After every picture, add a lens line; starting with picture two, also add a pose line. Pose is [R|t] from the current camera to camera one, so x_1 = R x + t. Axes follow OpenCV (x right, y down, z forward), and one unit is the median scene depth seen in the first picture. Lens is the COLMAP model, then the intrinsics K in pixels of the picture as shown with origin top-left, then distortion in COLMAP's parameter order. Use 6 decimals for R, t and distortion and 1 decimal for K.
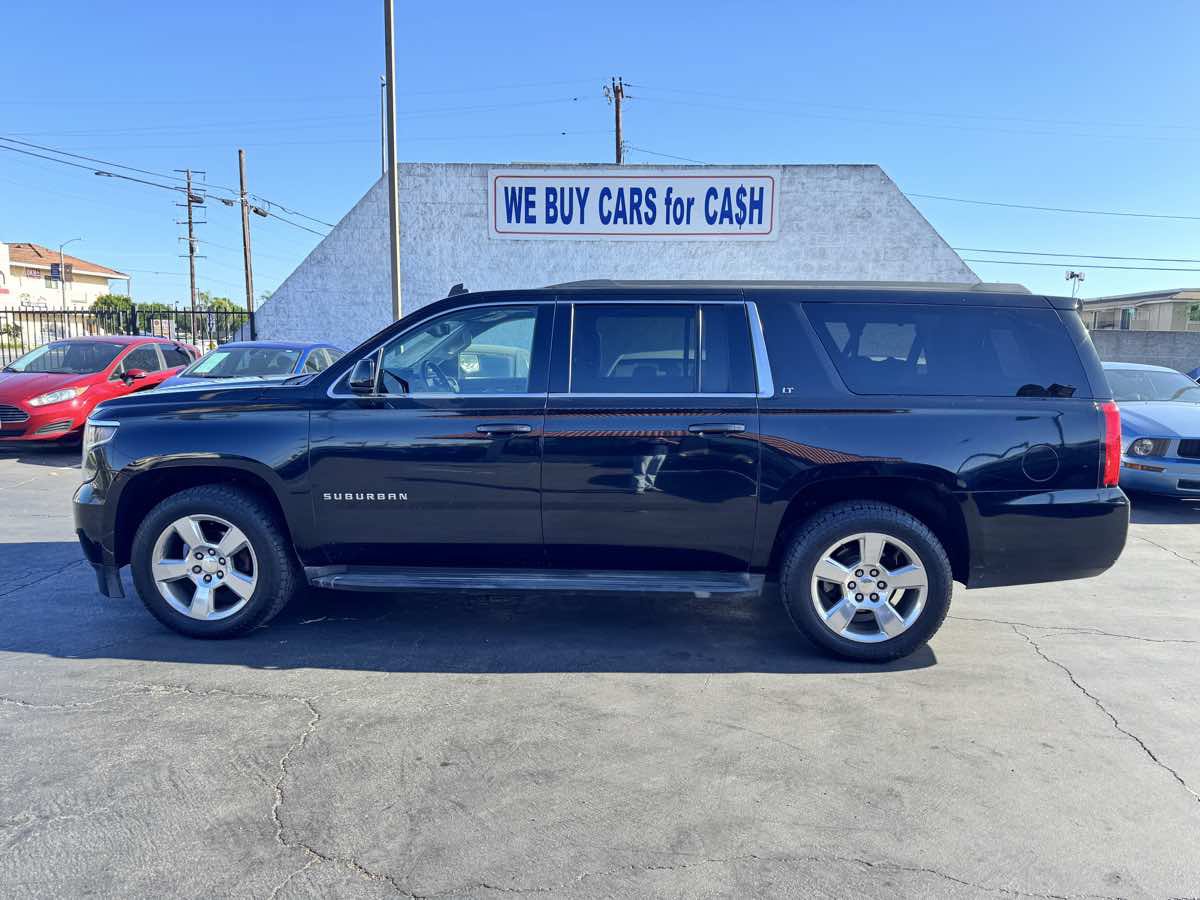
lens RADIAL K [[842.3, 0, 609.3], [0, 842.3, 459.9], [0, 0, 1]] dist [0.054283, -0.062581]
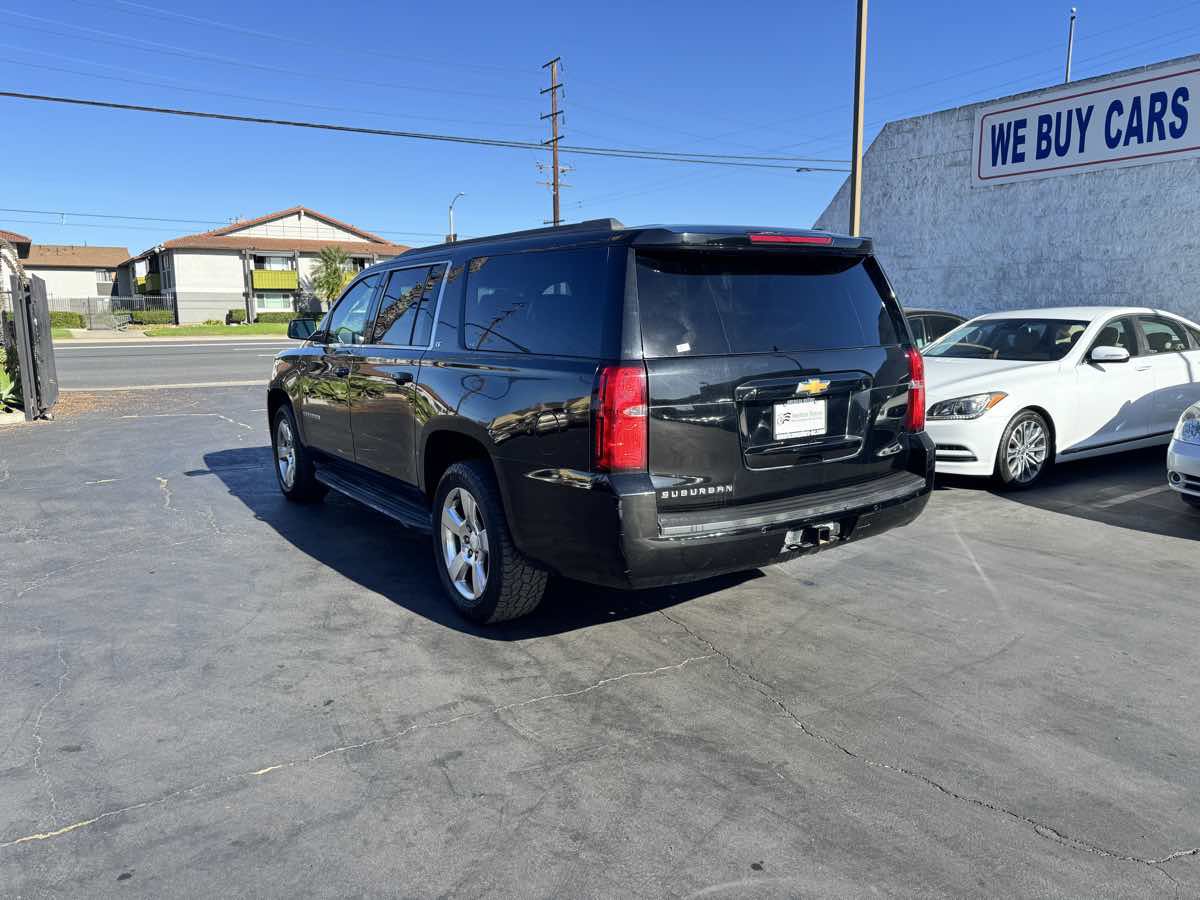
lens RADIAL K [[842.3, 0, 590.2], [0, 842.3, 433.1], [0, 0, 1]] dist [0.054283, -0.062581]
pose [[0.595051, 0.091013, -0.798518, 0.361392], [-0.089013, 0.994918, 0.047066, -0.012098], [0.798743, 0.043072, 0.600128, 0.158784]]
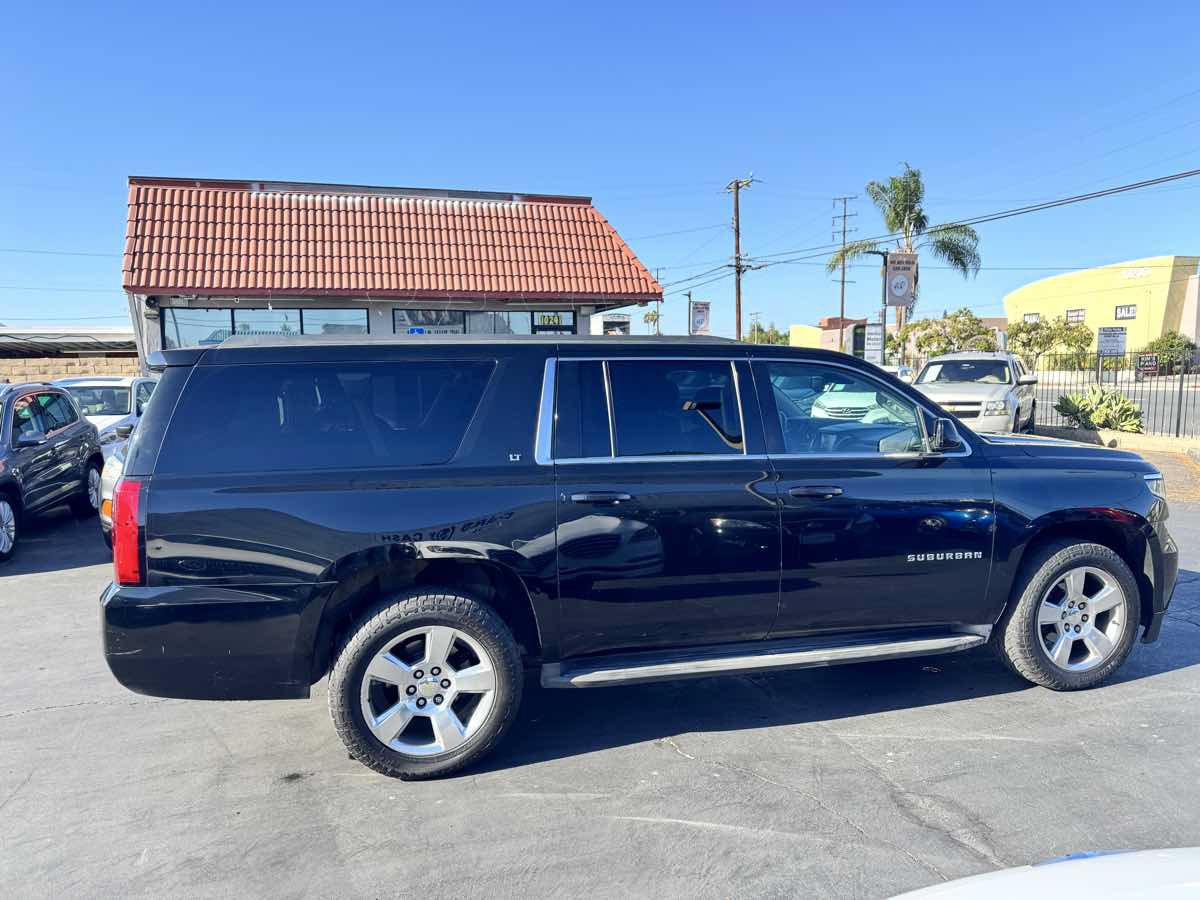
lens RADIAL K [[842.3, 0, 595.8], [0, 842.3, 466.5], [0, 0, 1]] dist [0.054283, -0.062581]
pose [[-0.948974, 0.030842, -0.313842, 0.134438], [-0.043615, 0.972806, 0.227479, -0.103615], [0.312323, 0.229560, -0.921822, 0.696681]]
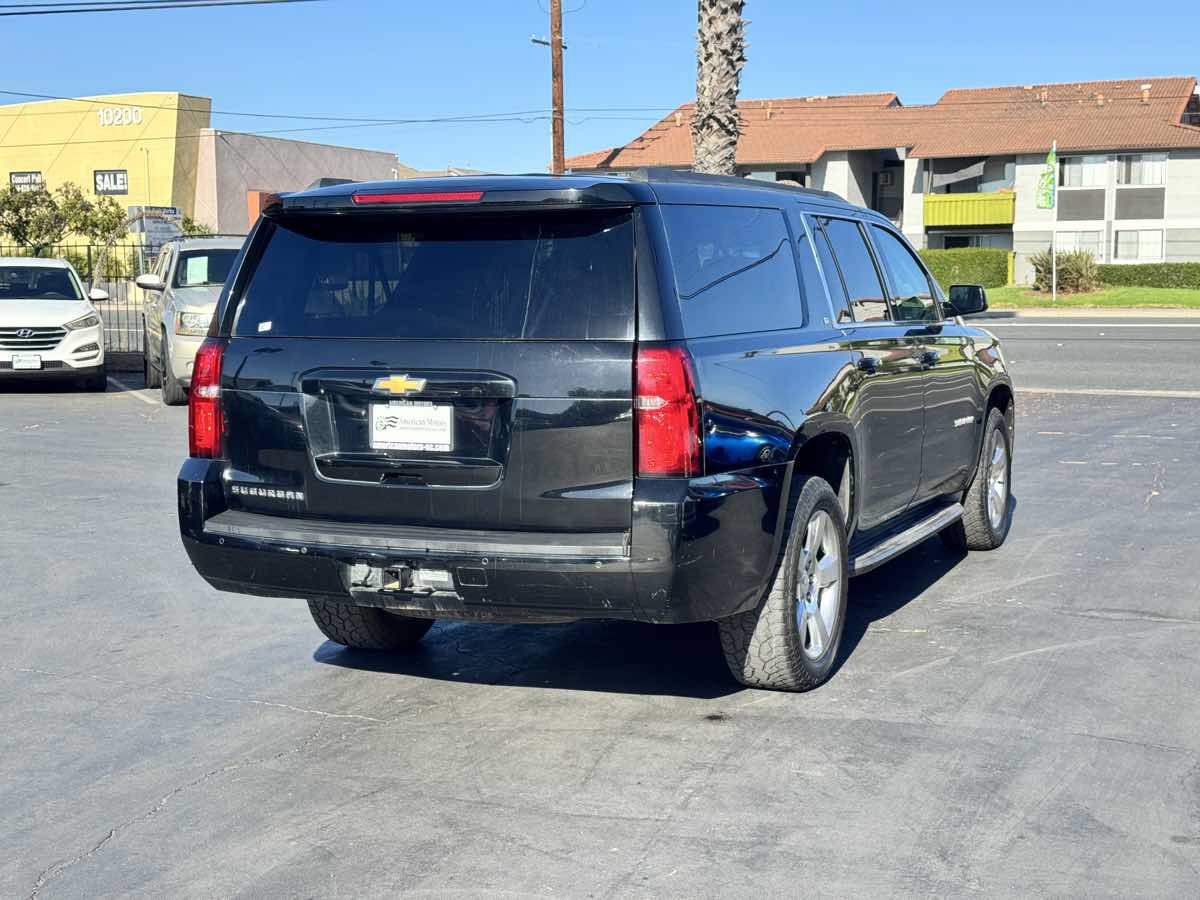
lens RADIAL K [[1663.5, 0, 613.2], [0, 1663.5, 444.7], [0, 0, 1]] dist [0.103064, 0.000000]
pose [[-0.351826, 0.078584, -0.932761, 0.547203], [-0.126720, 0.983298, 0.130639, -0.064311], [0.927448, 0.164162, -0.335992, 0.549853]]
